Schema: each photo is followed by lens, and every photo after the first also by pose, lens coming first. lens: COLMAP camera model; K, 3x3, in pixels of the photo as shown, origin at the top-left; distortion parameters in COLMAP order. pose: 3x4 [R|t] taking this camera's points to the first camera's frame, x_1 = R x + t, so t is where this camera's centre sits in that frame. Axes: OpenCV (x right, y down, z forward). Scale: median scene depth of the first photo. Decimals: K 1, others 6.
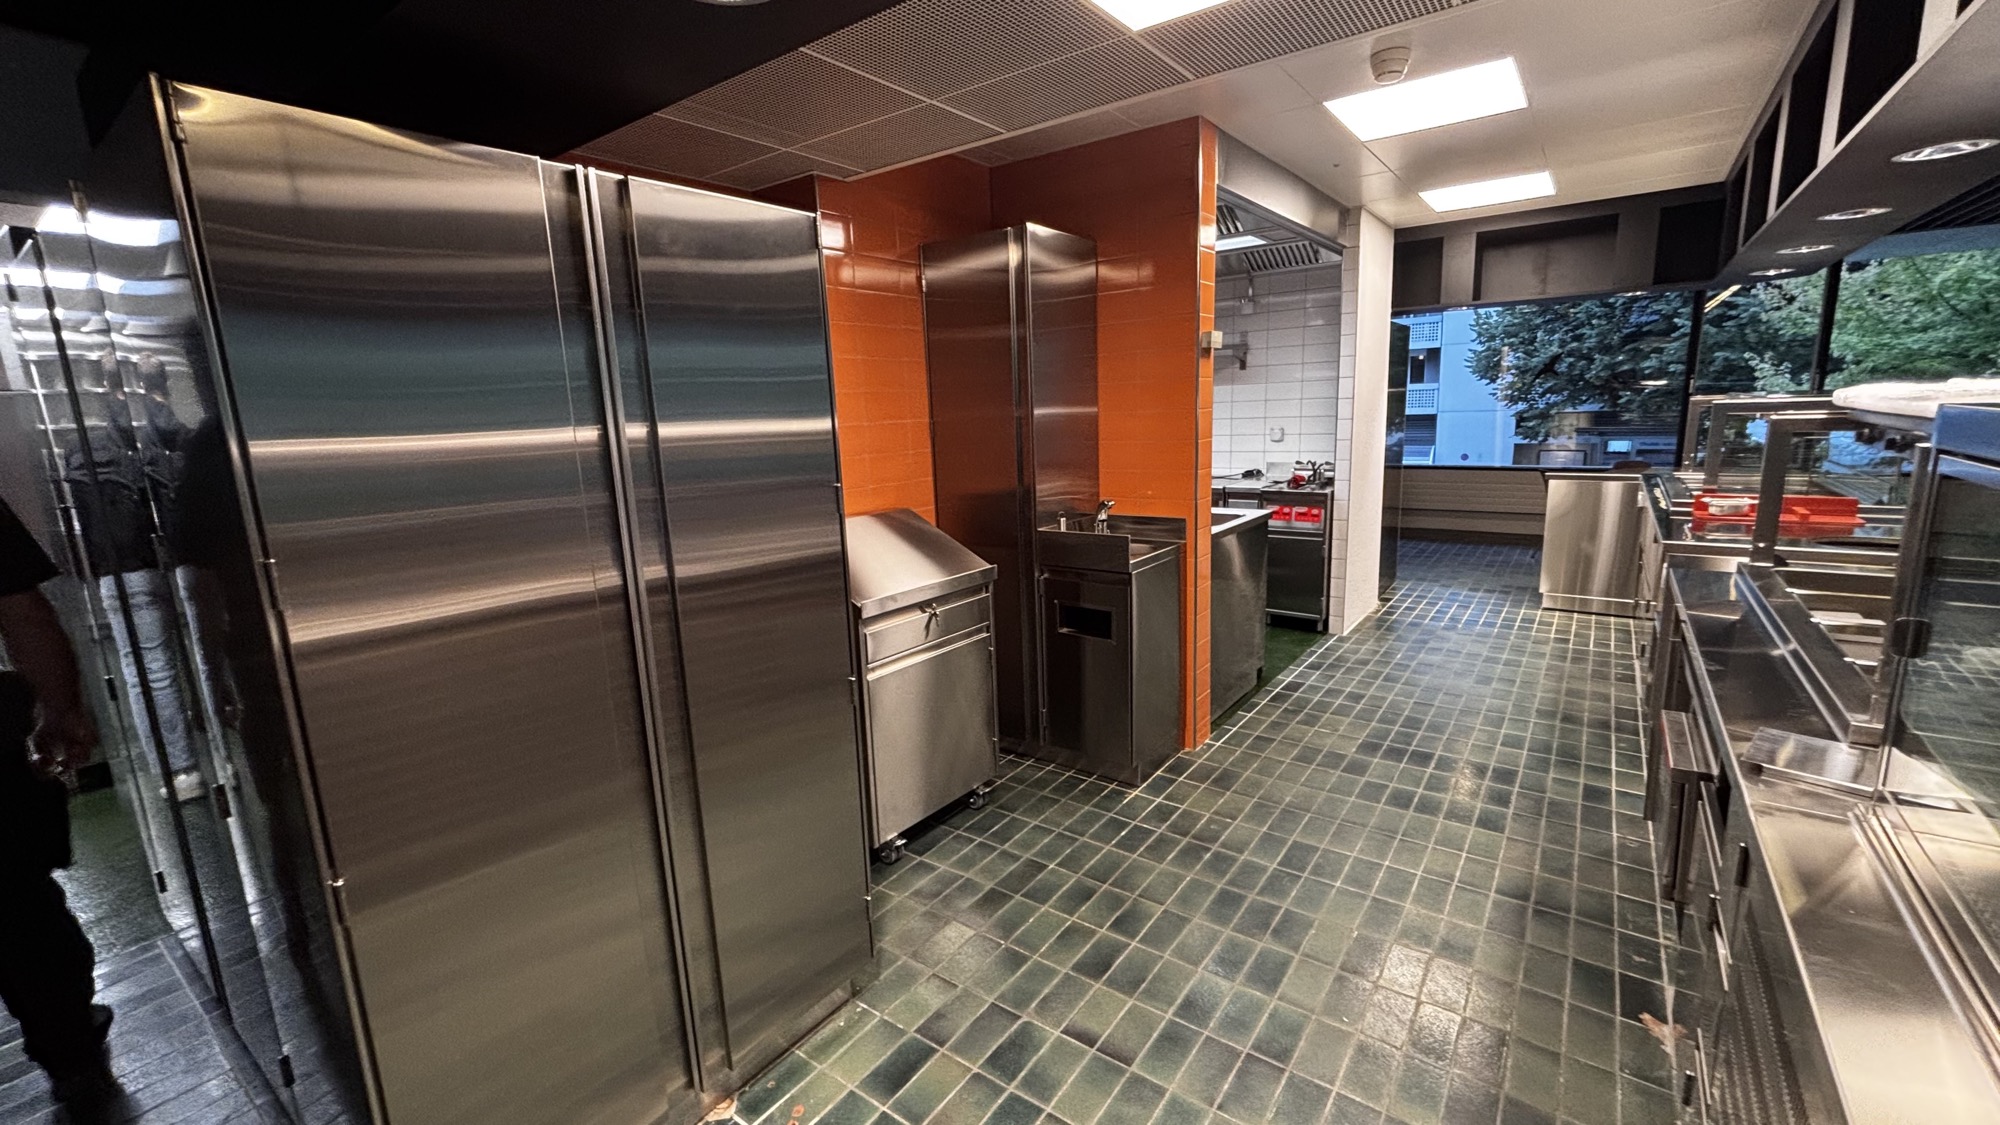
lens RADIAL K [[811.7, 0, 993.3], [0, 811.7, 552.0], [0, 0, 1]] dist [-0.001901, -0.000349]
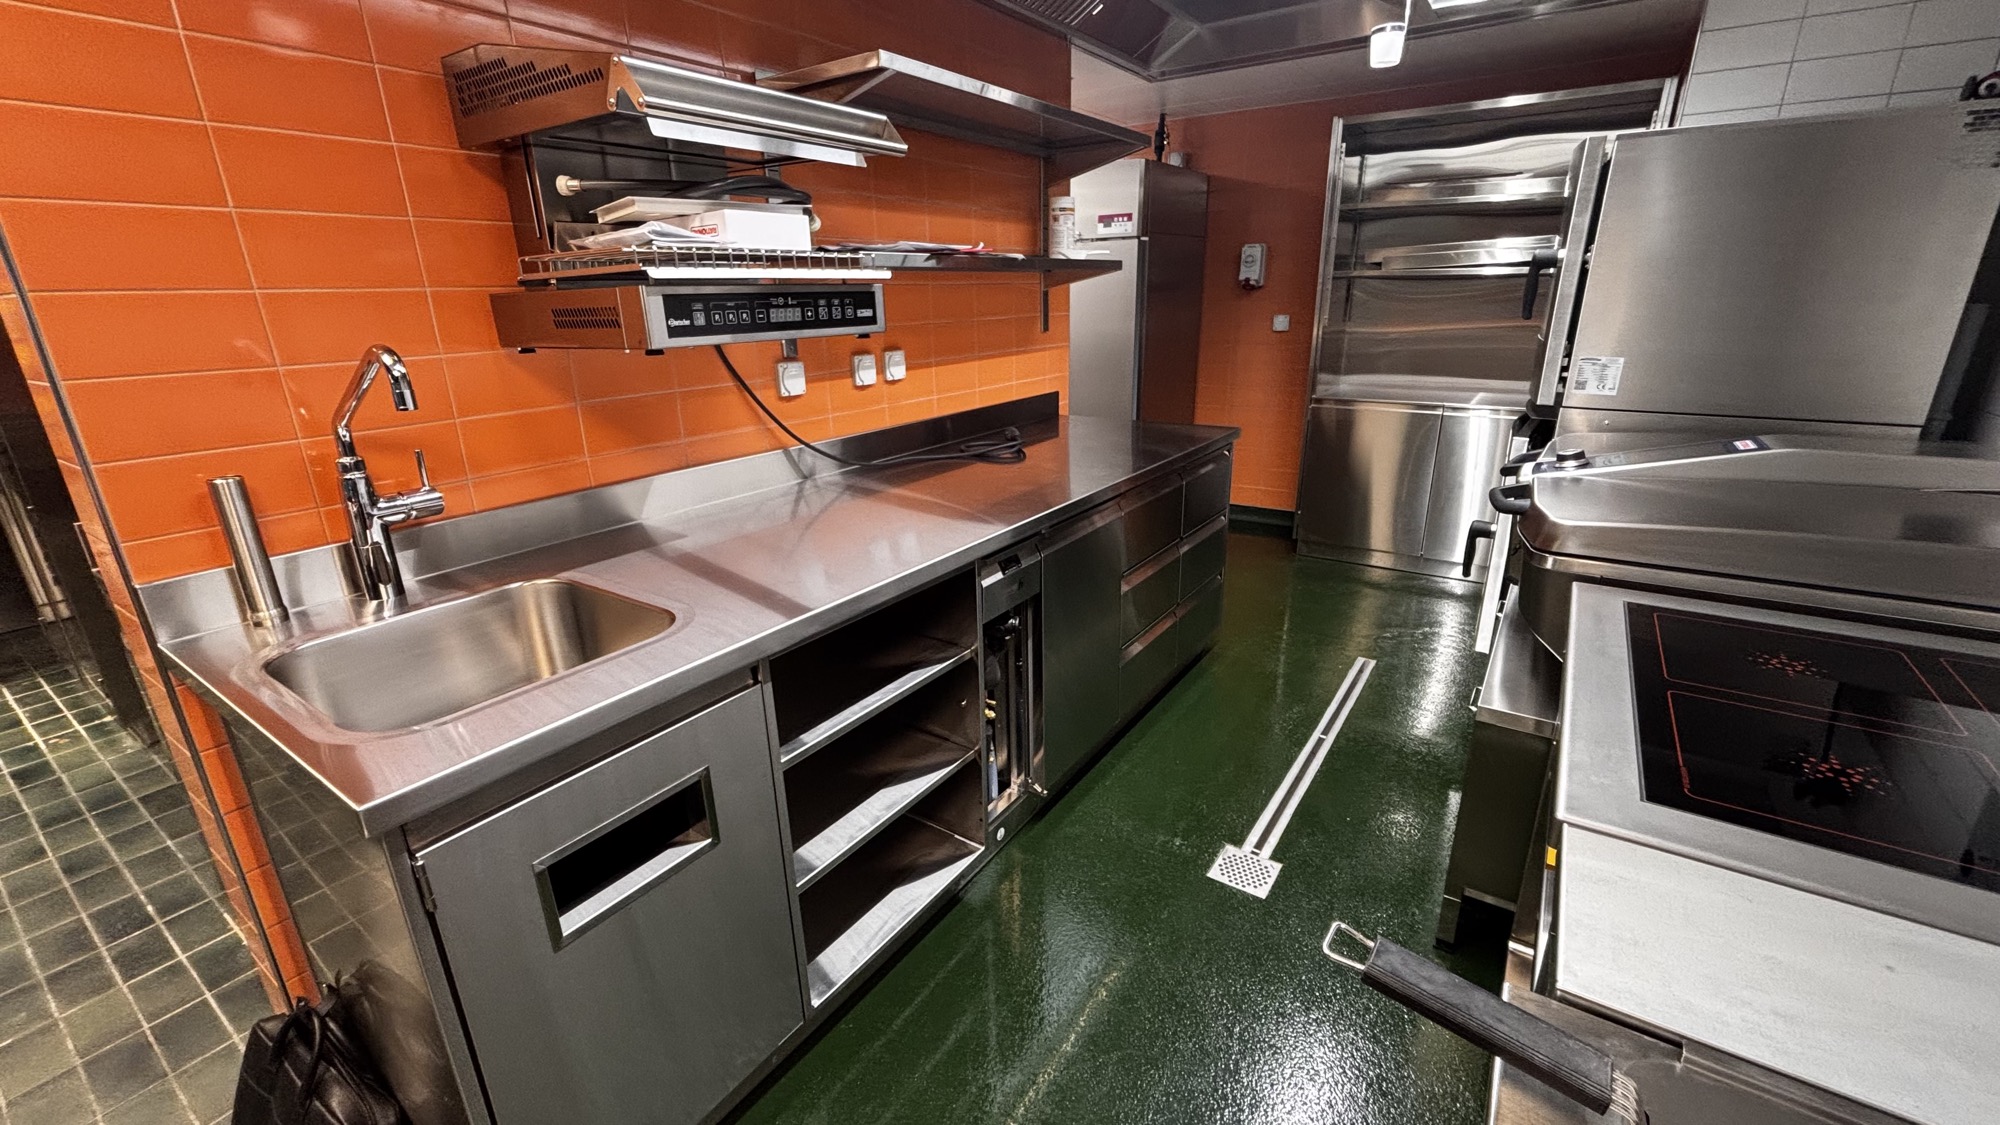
lens RADIAL K [[811.7, 0, 991.0], [0, 811.7, 555.0], [0, 0, 1]] dist [-0.001901, -0.000349]
pose [[0.044843, 0.344452, -0.937732, 0.619118], [-0.162058, 0.928751, 0.333404, -0.244268], [0.985762, 0.137016, 0.097469, 1.329622]]
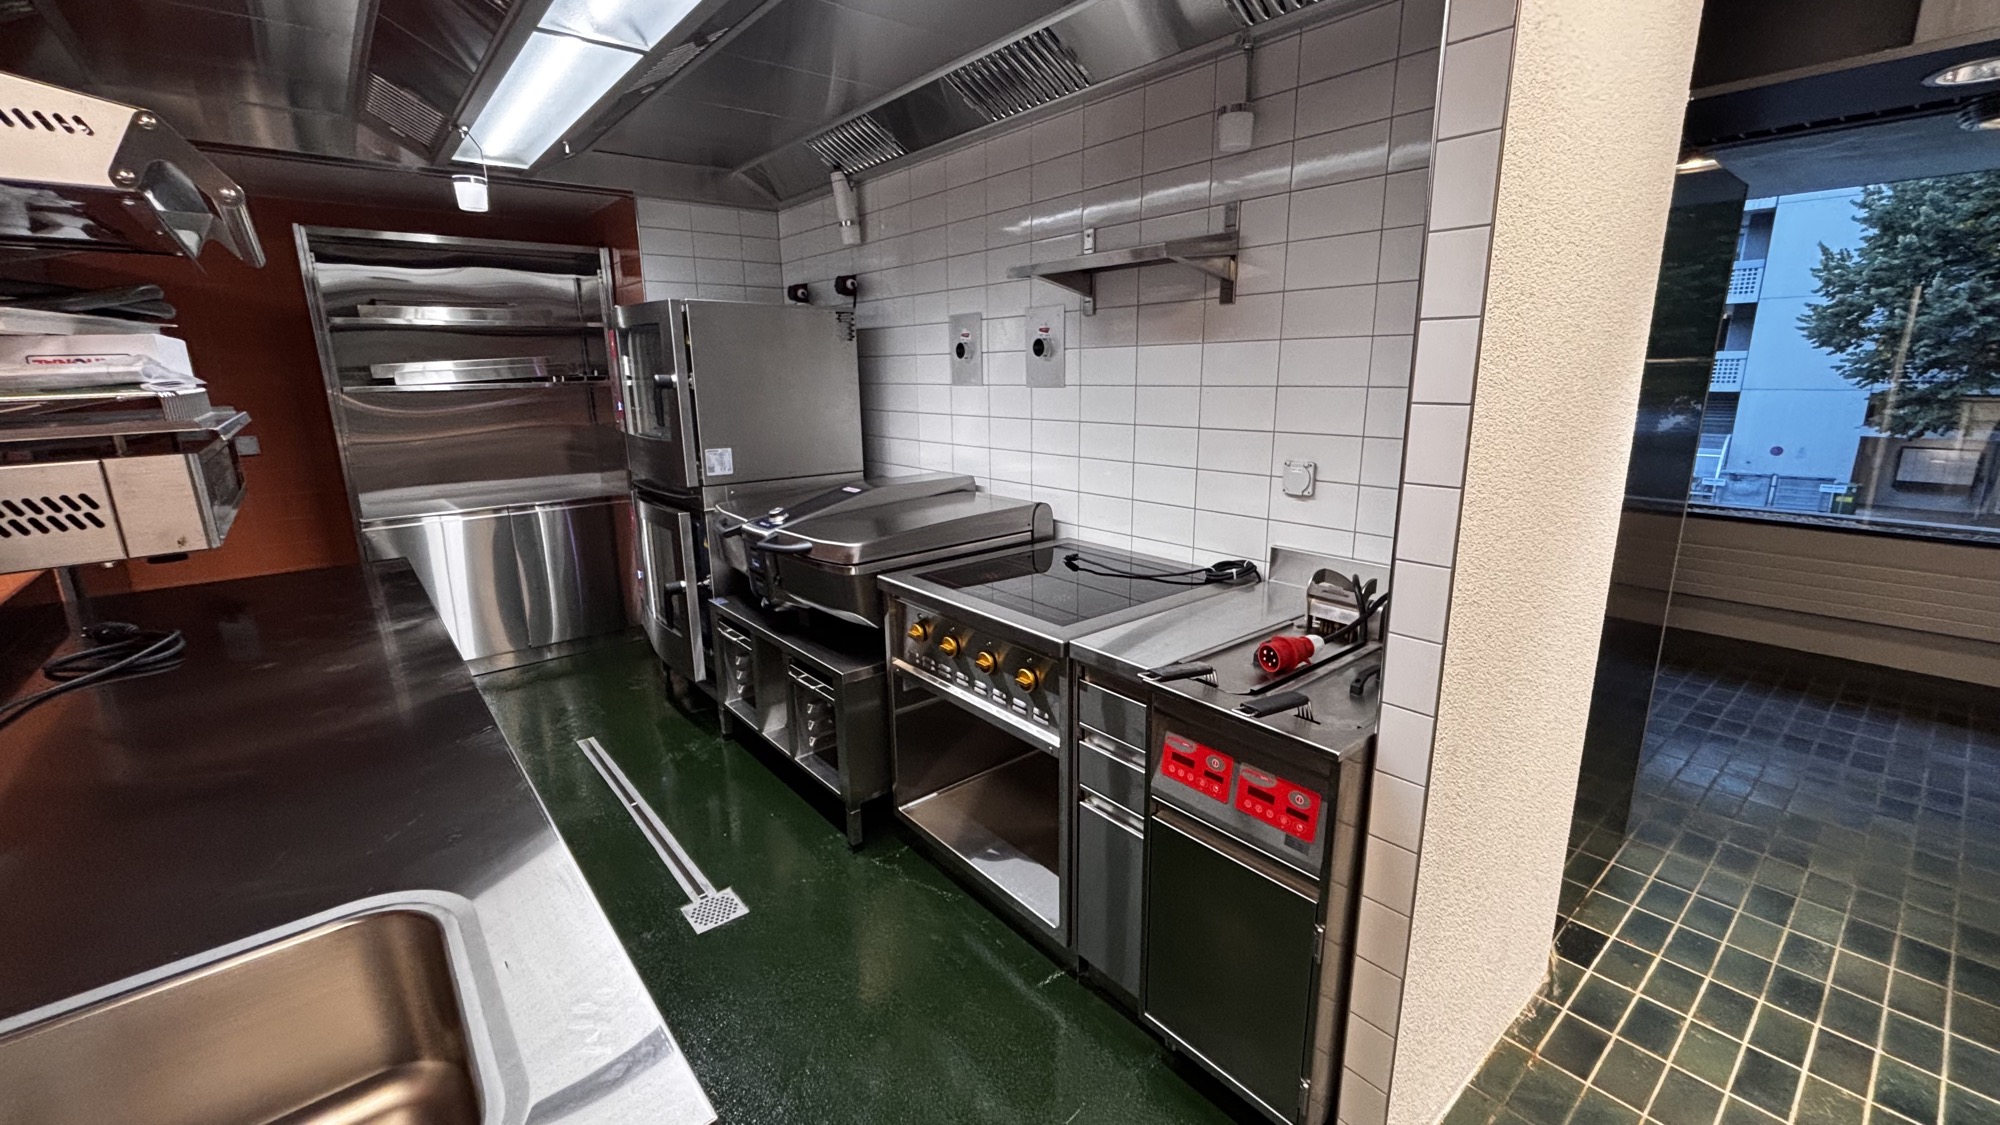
lens RADIAL K [[811.7, 0, 995.2], [0, 811.7, 563.2], [0, 0, 1]] dist [-0.001901, -0.000349]
pose [[0.972263, 0.074984, -0.221543, 0.504438], [-0.061213, 0.995779, 0.068396, -0.208666], [0.225736, -0.052938, 0.972749, 1.017996]]
